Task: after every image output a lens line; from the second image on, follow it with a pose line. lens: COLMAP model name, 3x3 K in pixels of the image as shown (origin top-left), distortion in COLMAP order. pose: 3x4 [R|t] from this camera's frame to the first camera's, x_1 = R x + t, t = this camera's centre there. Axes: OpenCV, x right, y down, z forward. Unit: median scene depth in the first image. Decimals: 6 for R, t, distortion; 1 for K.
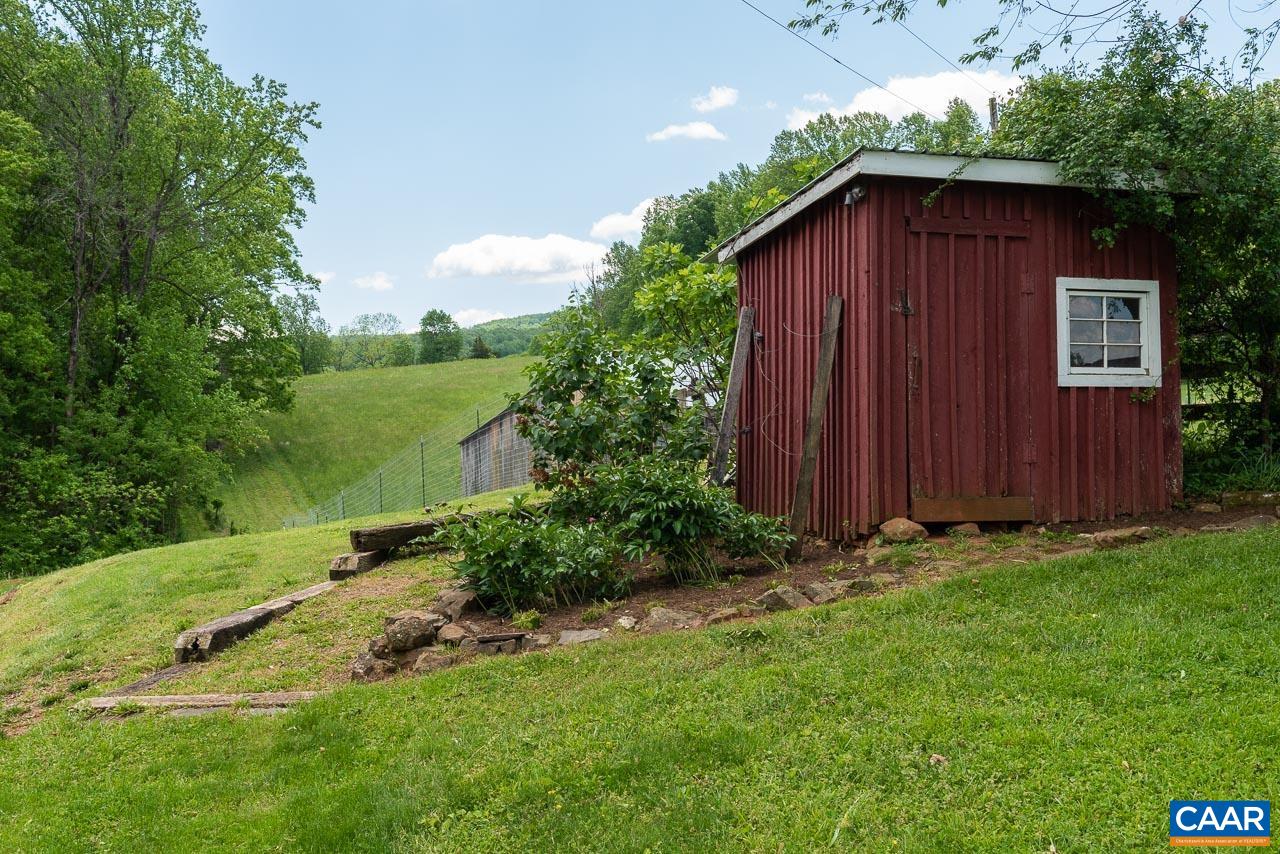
lens RADIAL K [[1300.6, 0, 640.4], [0, 1300.6, 424.4], [0, 0, 1]] dist [-0.024033, 0.000000]
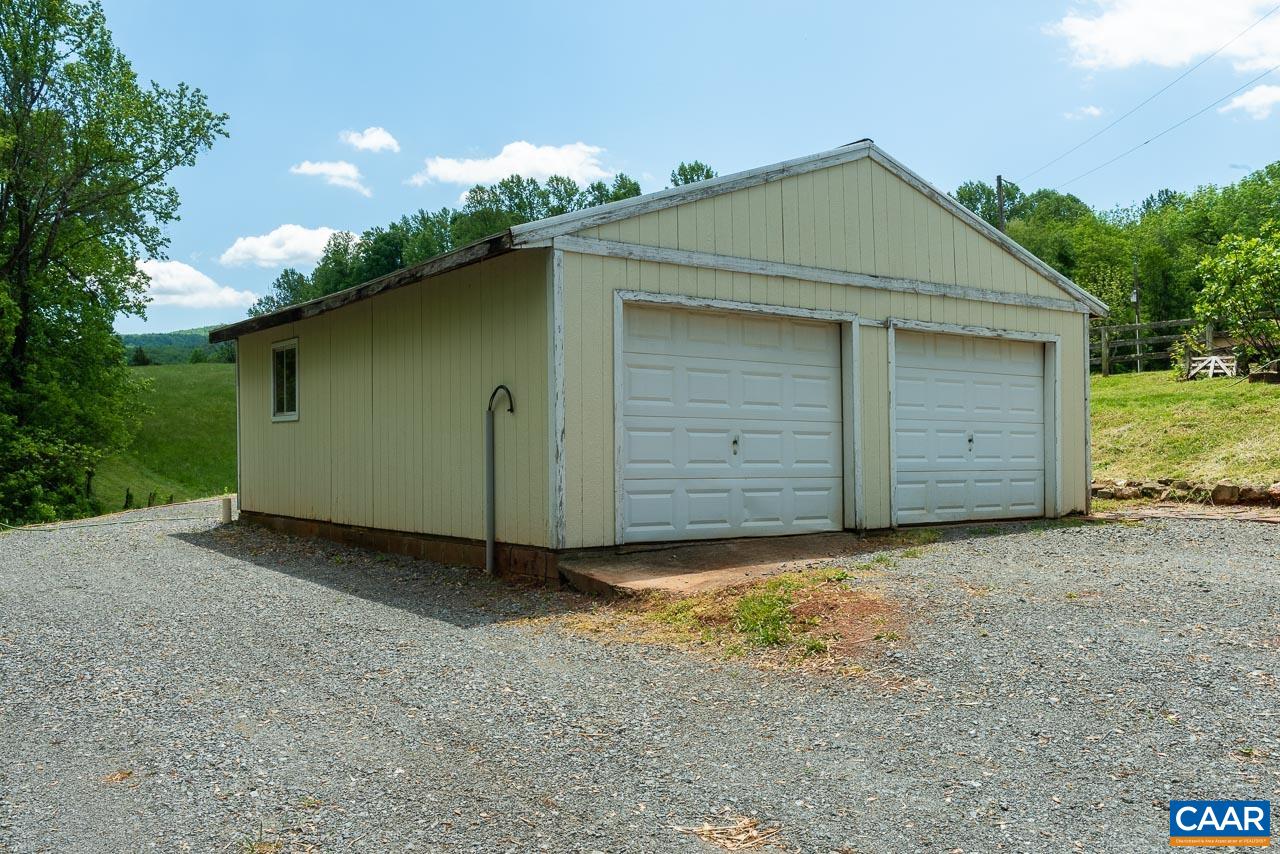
lens RADIAL K [[1127.9, 0, 639.0], [0, 1127.9, 431.6], [0, 0, 1]] dist [-0.008422, 0.005611]
pose [[0.936094, 0.031536, 0.350332, -0.247943], [-0.026293, 0.999460, -0.019713, 0.035813], [-0.350765, 0.009242, 0.936418, -0.035447]]
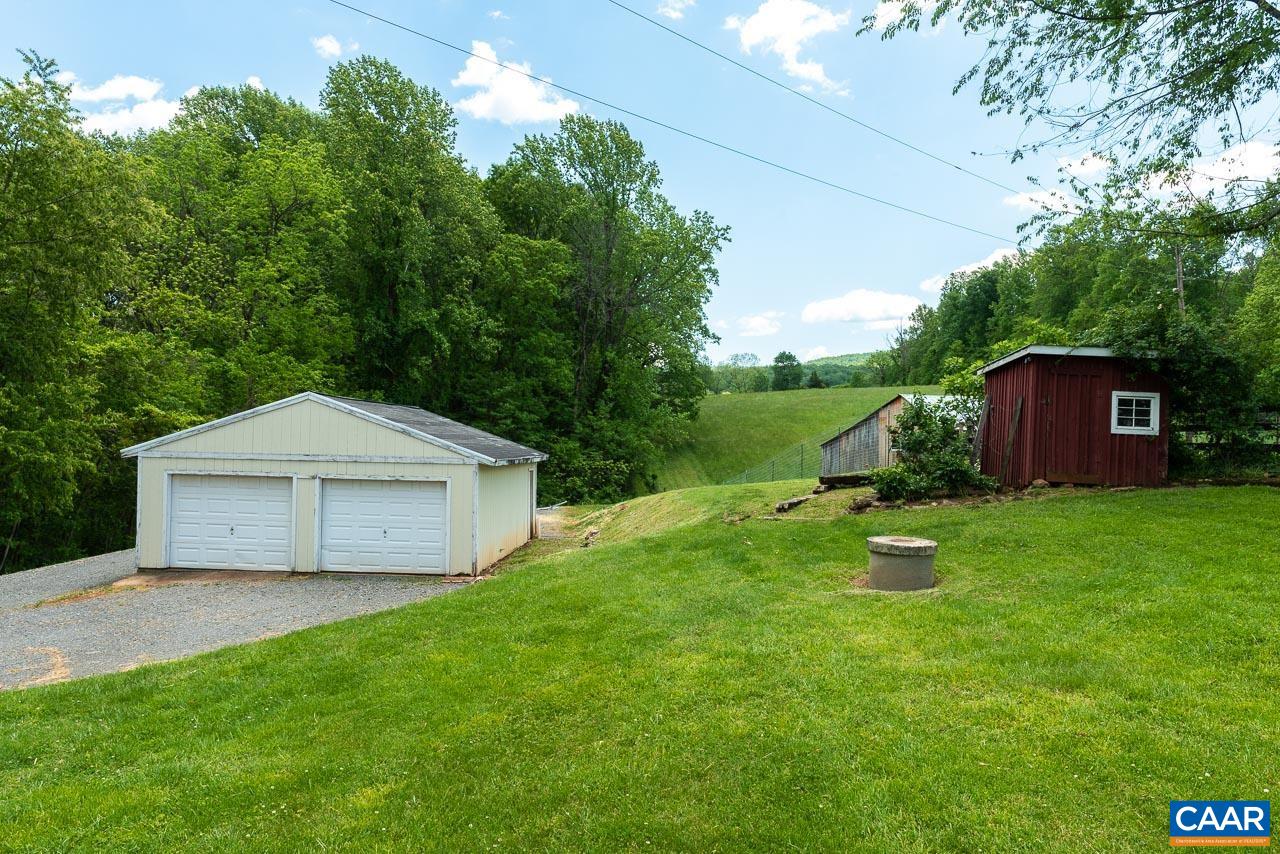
lens RADIAL K [[947.0, 0, 634.6], [0, 947.0, 437.5], [0, 0, 1]] dist [-0.003829, -0.001101]
pose [[0.953179, 0.045868, -0.298906, -0.002514], [-0.044202, 0.998946, 0.012338, -0.000237], [0.299157, 0.001452, 0.954203, -0.134948]]
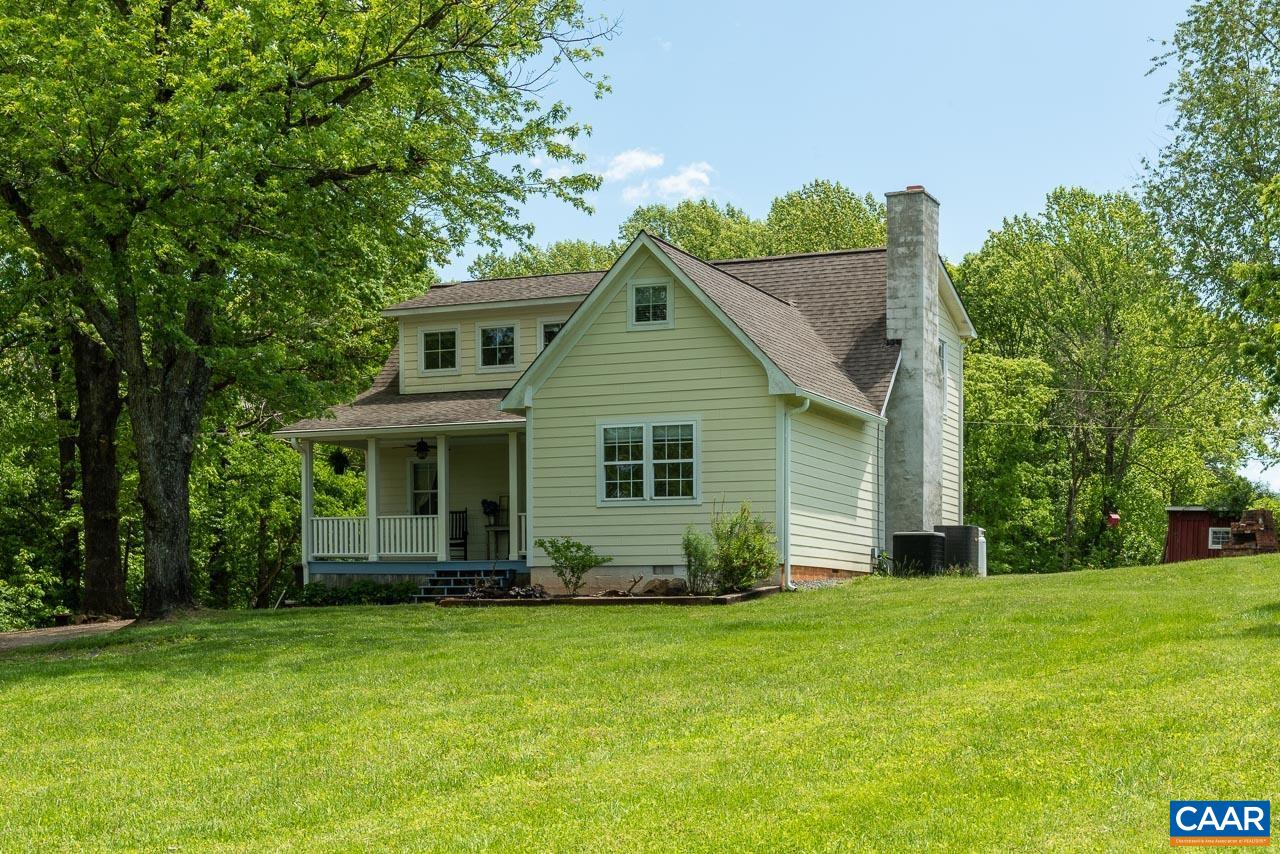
lens RADIAL K [[1656.5, 0, 640.6], [0, 1656.5, 426.5], [0, 0, 1]] dist [-0.016833, 0.000000]
pose [[0.782686, -0.030799, -0.621655, 0.343477], [-0.032601, 0.995375, -0.090360, 0.020609], [0.621563, 0.090990, 0.778062, -0.730444]]
